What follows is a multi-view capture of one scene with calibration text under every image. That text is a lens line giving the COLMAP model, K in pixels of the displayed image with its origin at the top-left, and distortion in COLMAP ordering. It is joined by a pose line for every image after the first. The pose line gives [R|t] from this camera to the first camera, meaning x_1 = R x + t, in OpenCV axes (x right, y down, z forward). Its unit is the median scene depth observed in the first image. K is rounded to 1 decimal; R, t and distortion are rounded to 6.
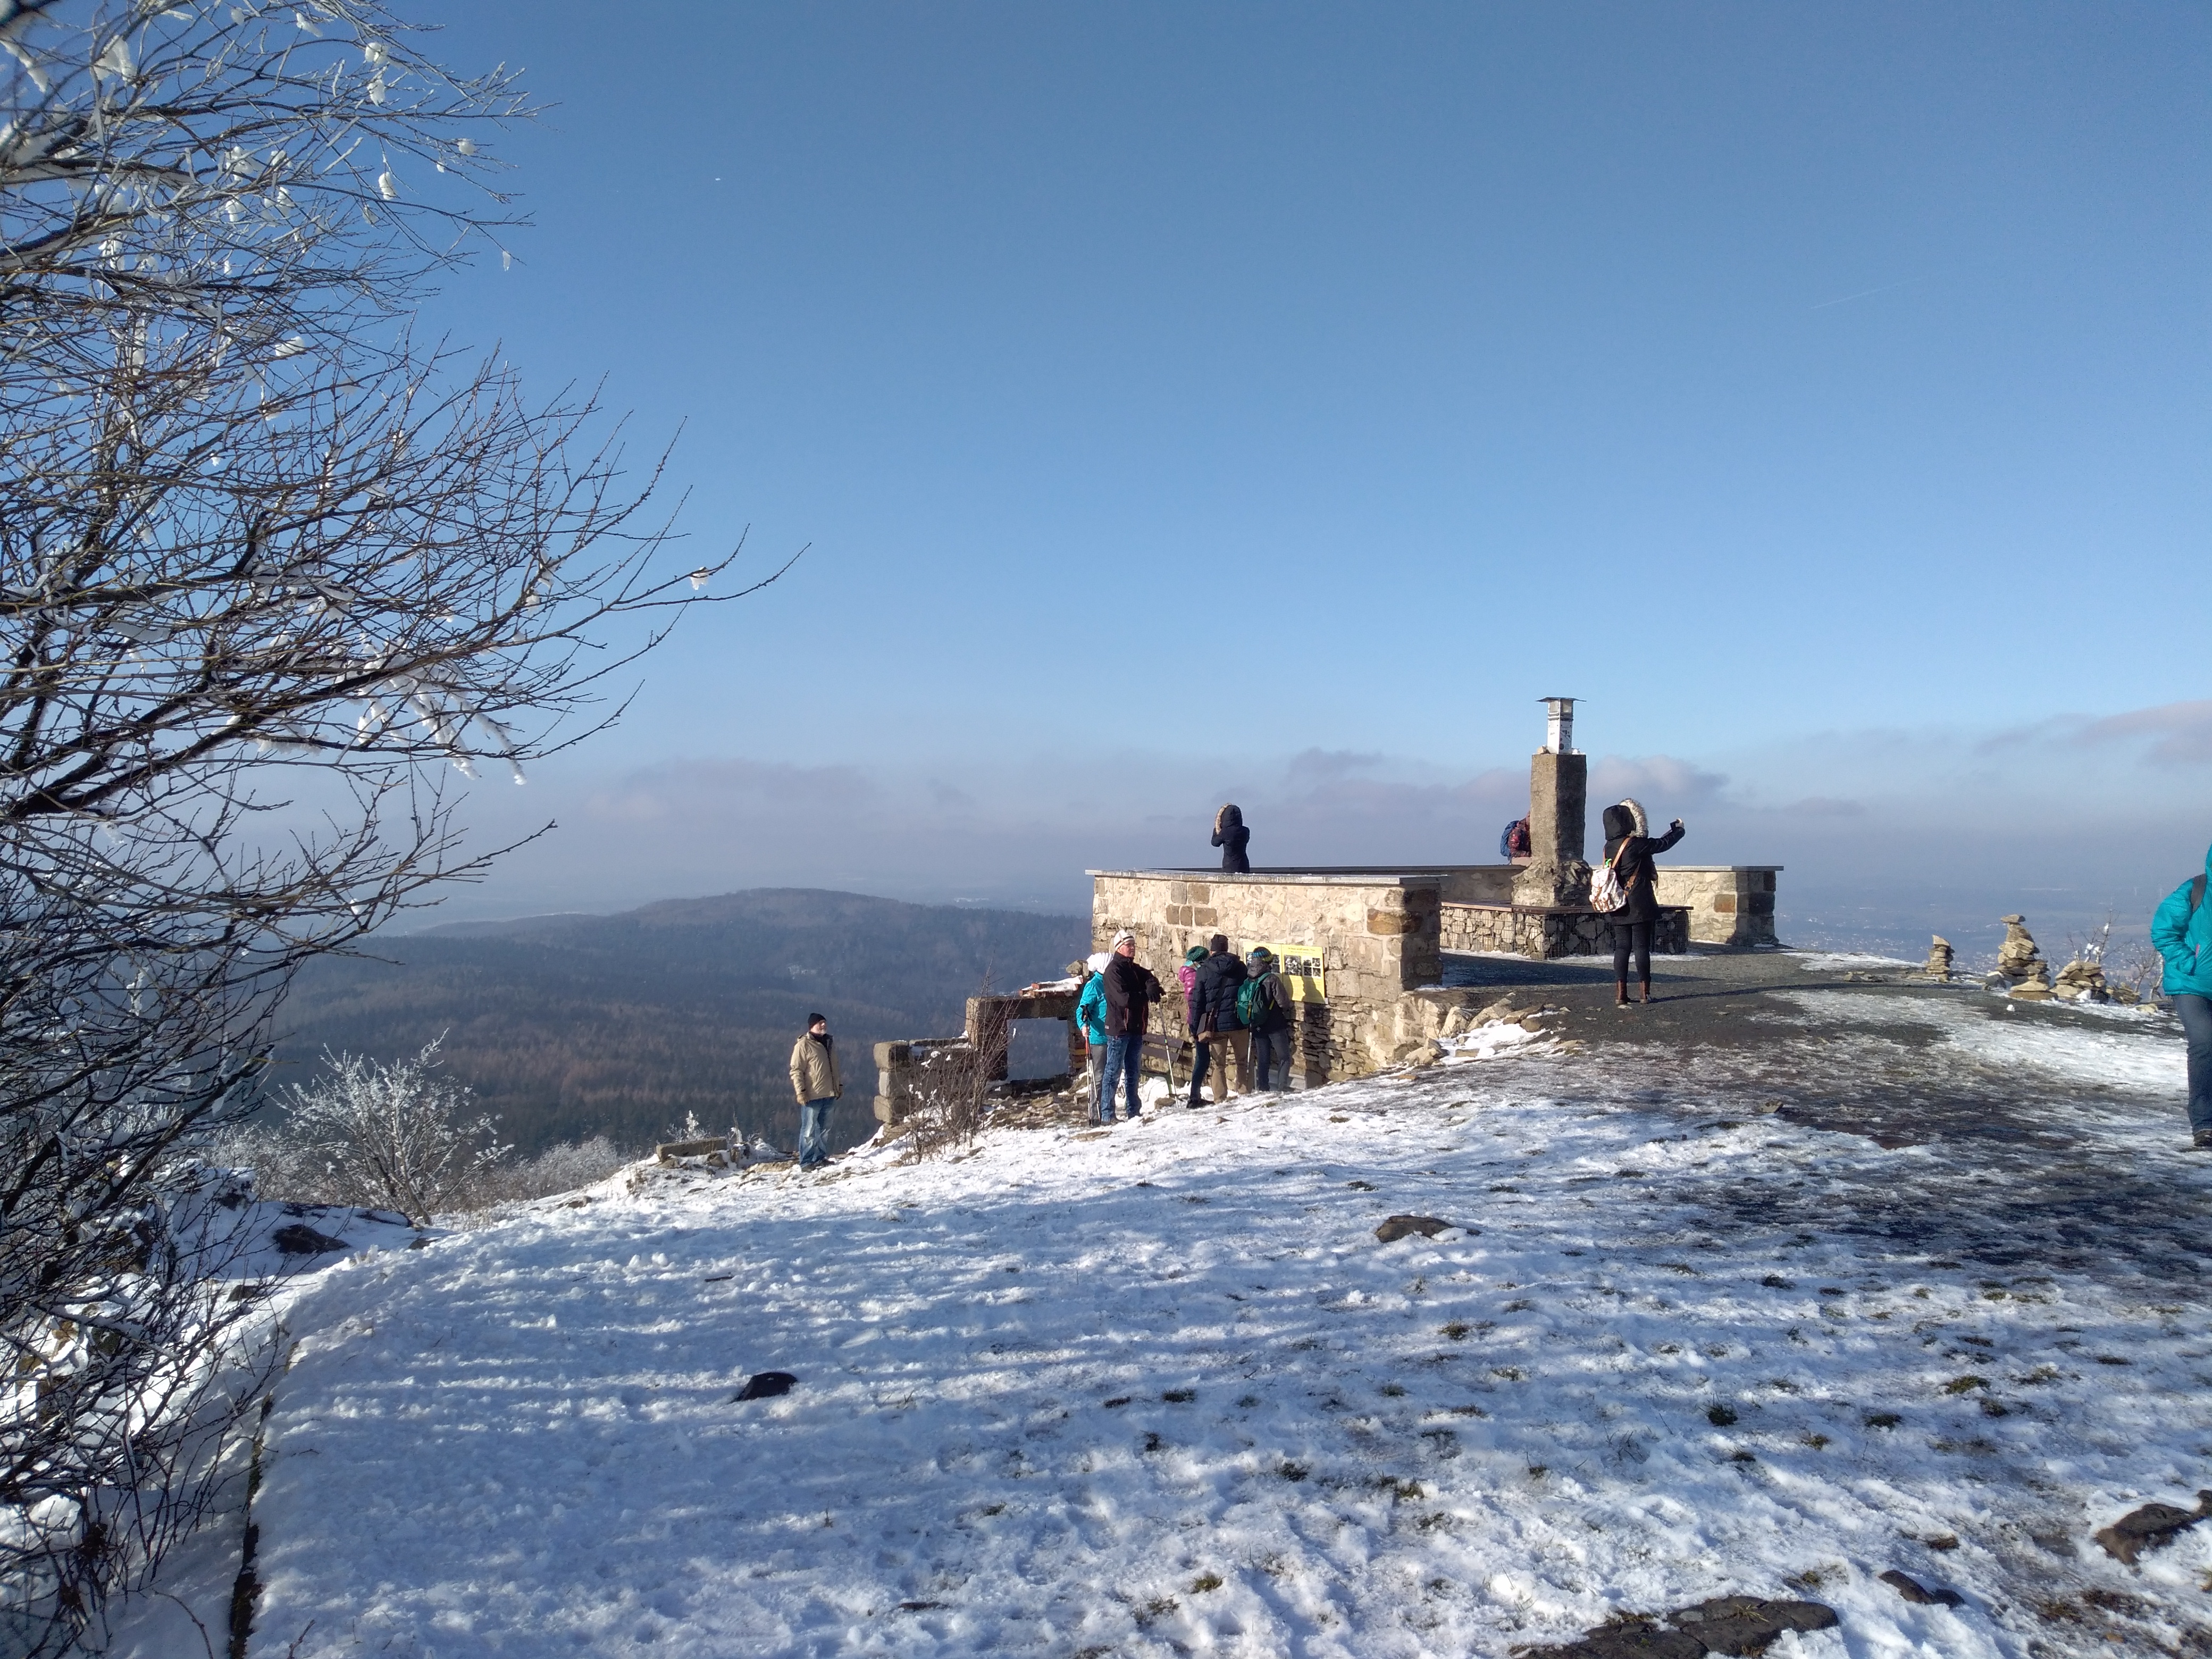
lens RADIAL K [[1702.1, 0, 1106.0], [0, 1702.1, 829.5], [0, 0, 1]] dist [0.034317, -0.068167]
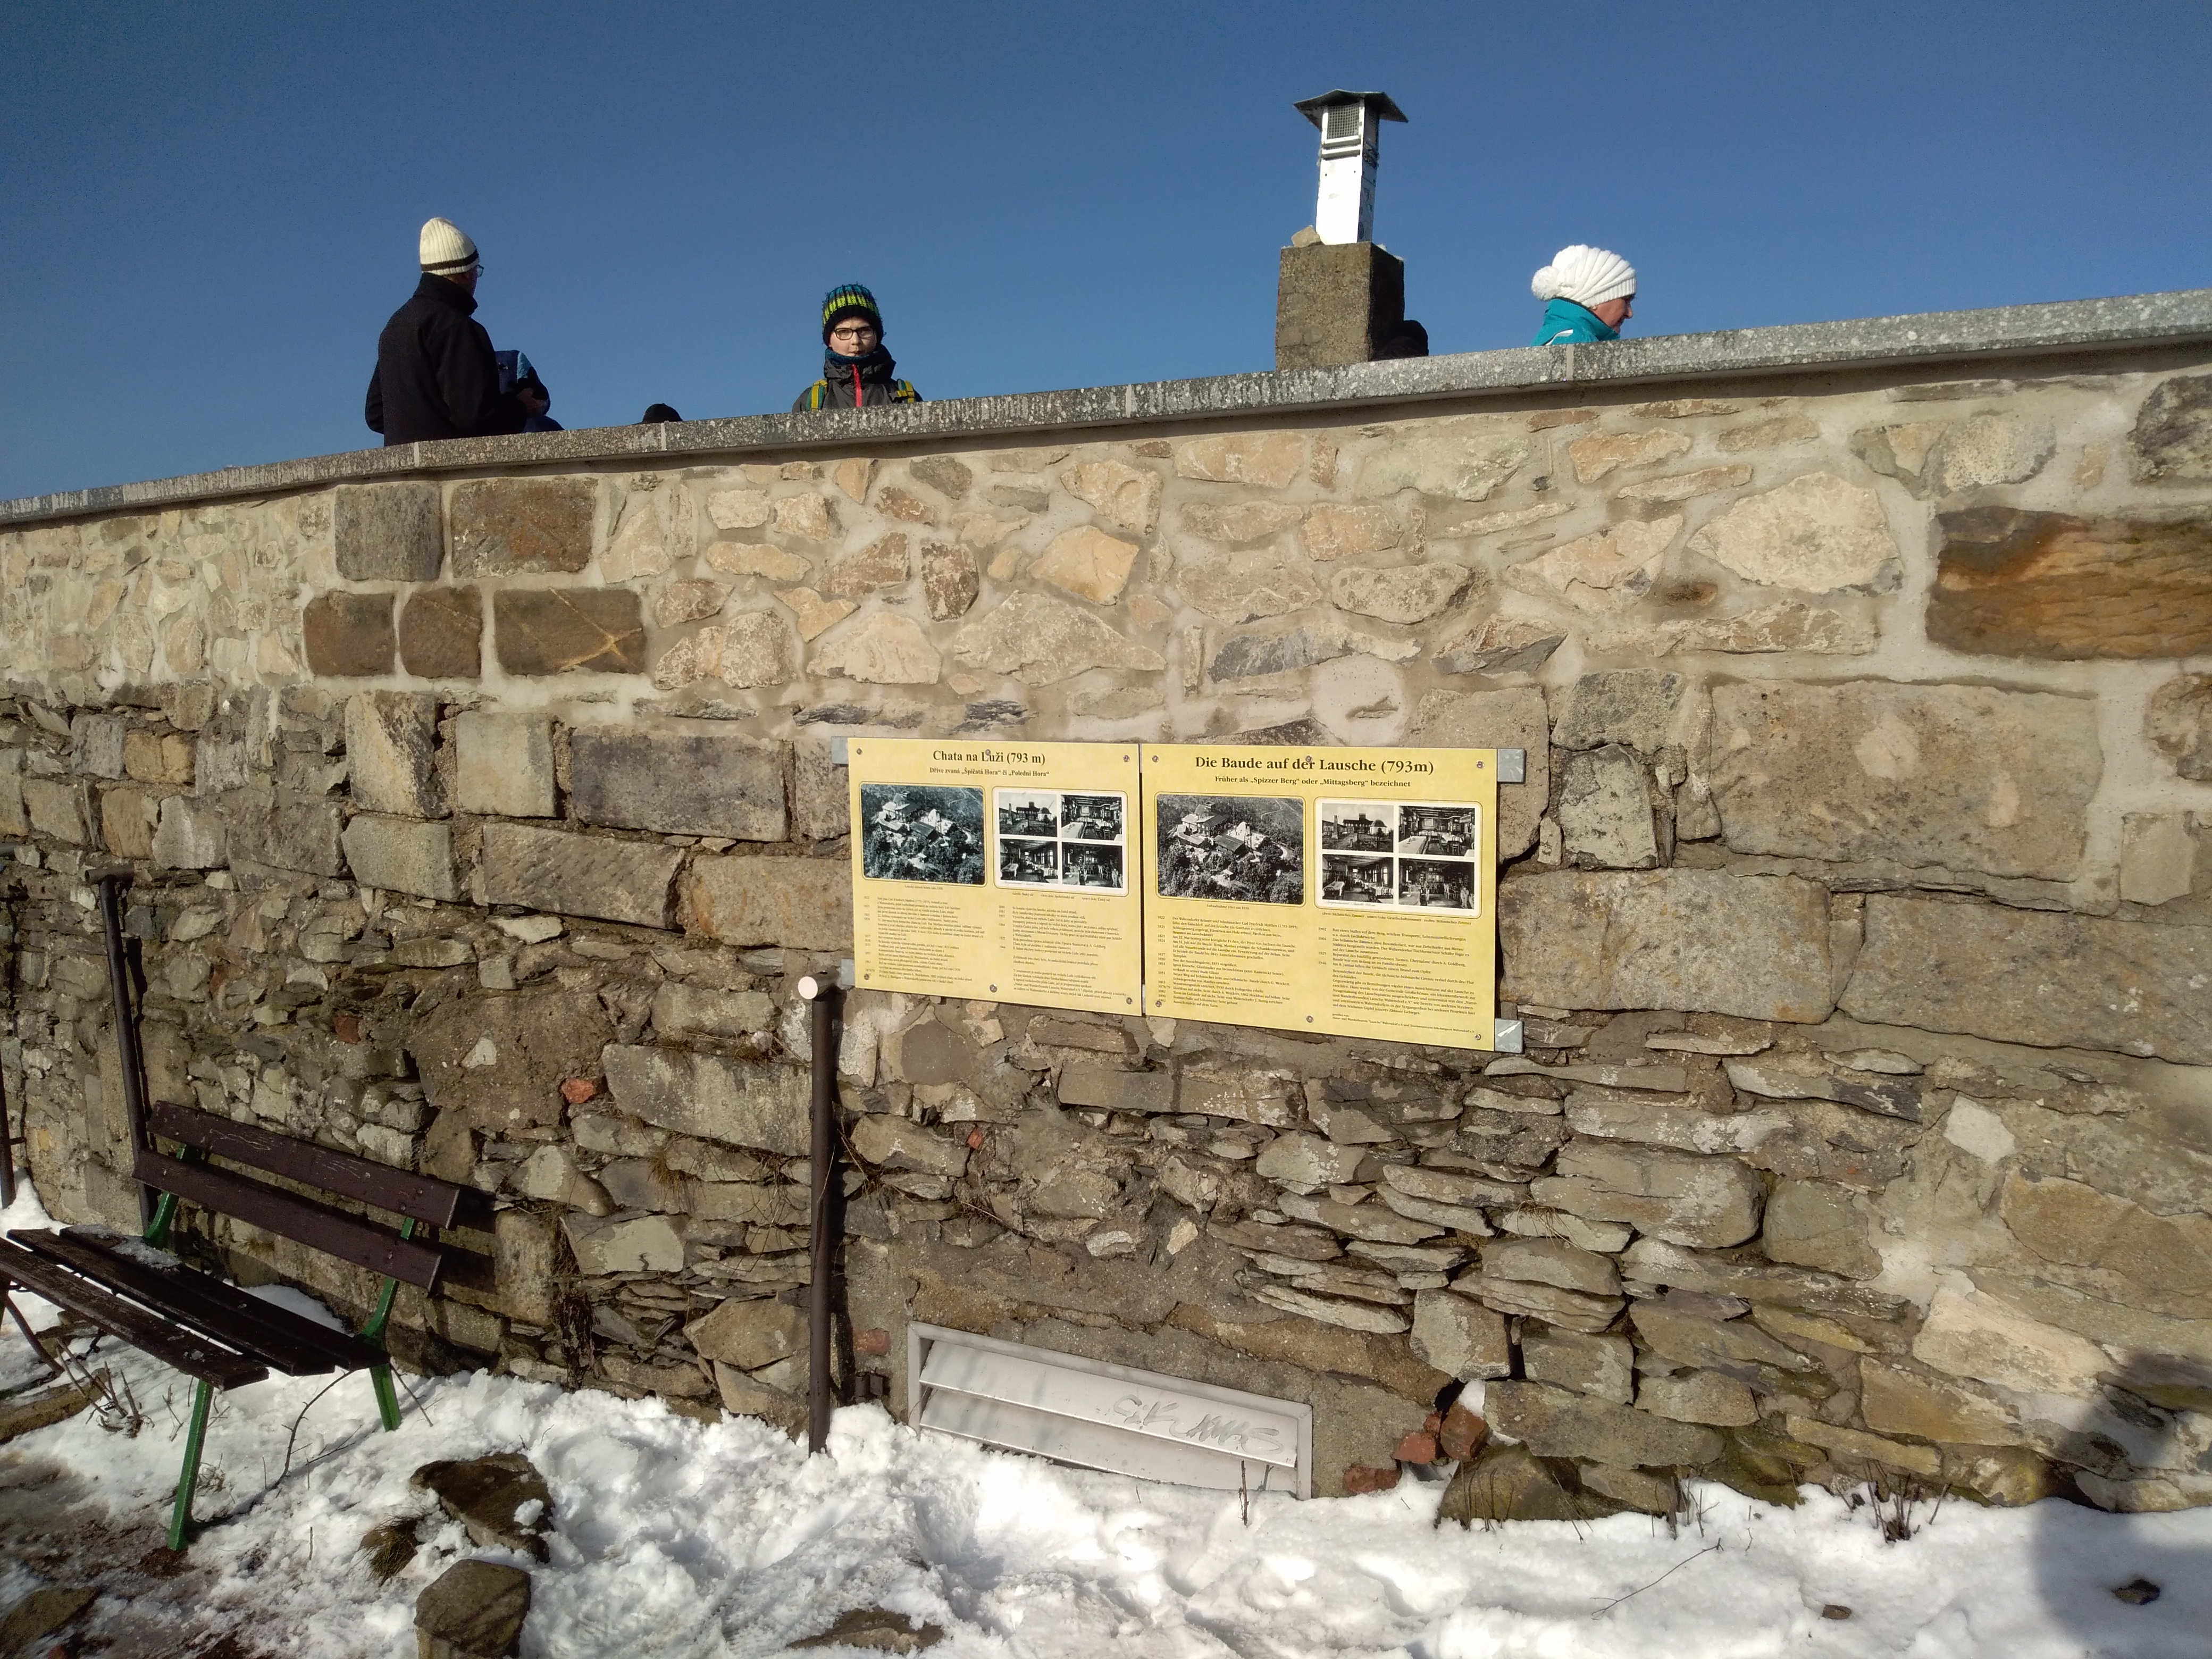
lens RADIAL K [[1702.1, 0, 1106.0], [0, 1702.1, 829.5], [0, 0, 1]] dist [0.034317, -0.068167]
pose [[0.820442, -0.057404, 0.568841, -0.010571], [-0.008286, 0.993648, 0.112224, 0.053548], [-0.571670, -0.096786, 0.814755, 0.814864]]
